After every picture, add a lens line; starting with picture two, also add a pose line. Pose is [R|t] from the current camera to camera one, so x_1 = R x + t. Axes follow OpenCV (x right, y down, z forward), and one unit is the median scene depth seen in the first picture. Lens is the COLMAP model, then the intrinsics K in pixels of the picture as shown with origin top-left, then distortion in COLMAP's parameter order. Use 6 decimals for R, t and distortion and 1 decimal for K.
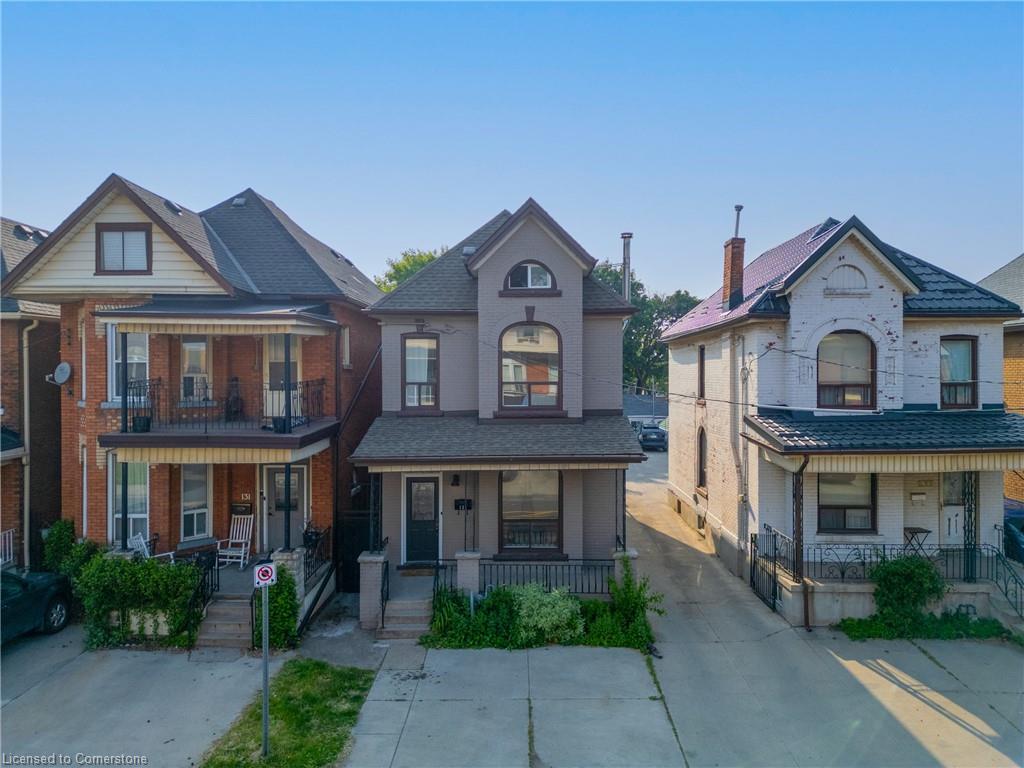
lens RADIAL K [[716.6, 0, 515.9], [0, 716.6, 378.4], [0, 0, 1]] dist [0.056817, -0.052555]
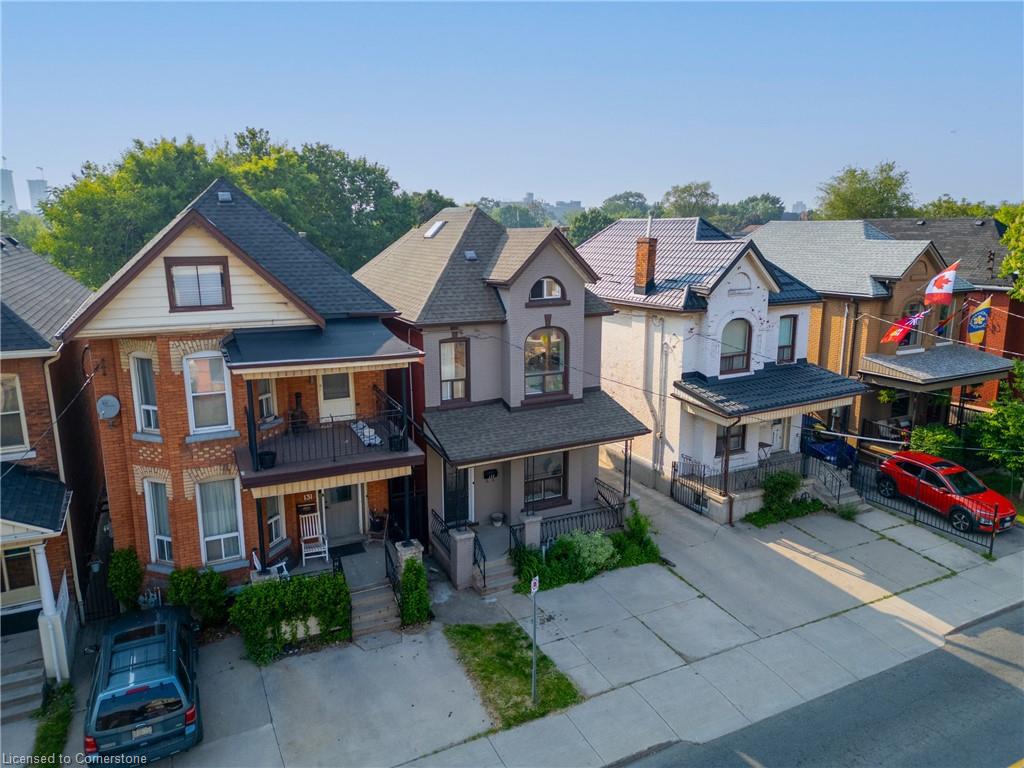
lens RADIAL K [[716.6, 0, 515.9], [0, 716.6, 378.4], [0, 0, 1]] dist [0.056817, -0.052555]
pose [[0.889465, -0.094751, 0.447073, -0.594348], [0.003110, 0.979503, 0.201405, -0.242919], [-0.456993, -0.177752, 0.871528, -0.065988]]
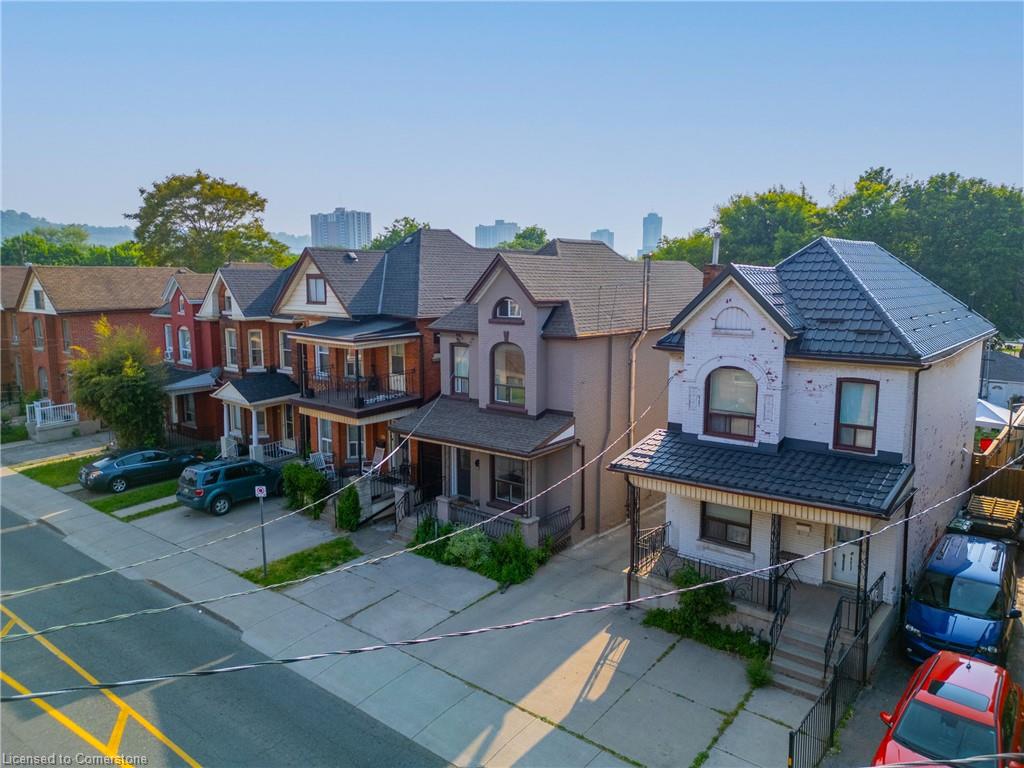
lens RADIAL K [[716.6, 0, 515.9], [0, 716.6, 378.4], [0, 0, 1]] dist [0.056817, -0.052555]
pose [[0.780173, 0.089397, -0.619143, 0.892533], [-0.004301, 0.990479, 0.137594, -0.200881], [0.625549, -0.104684, 0.773130, -0.051046]]
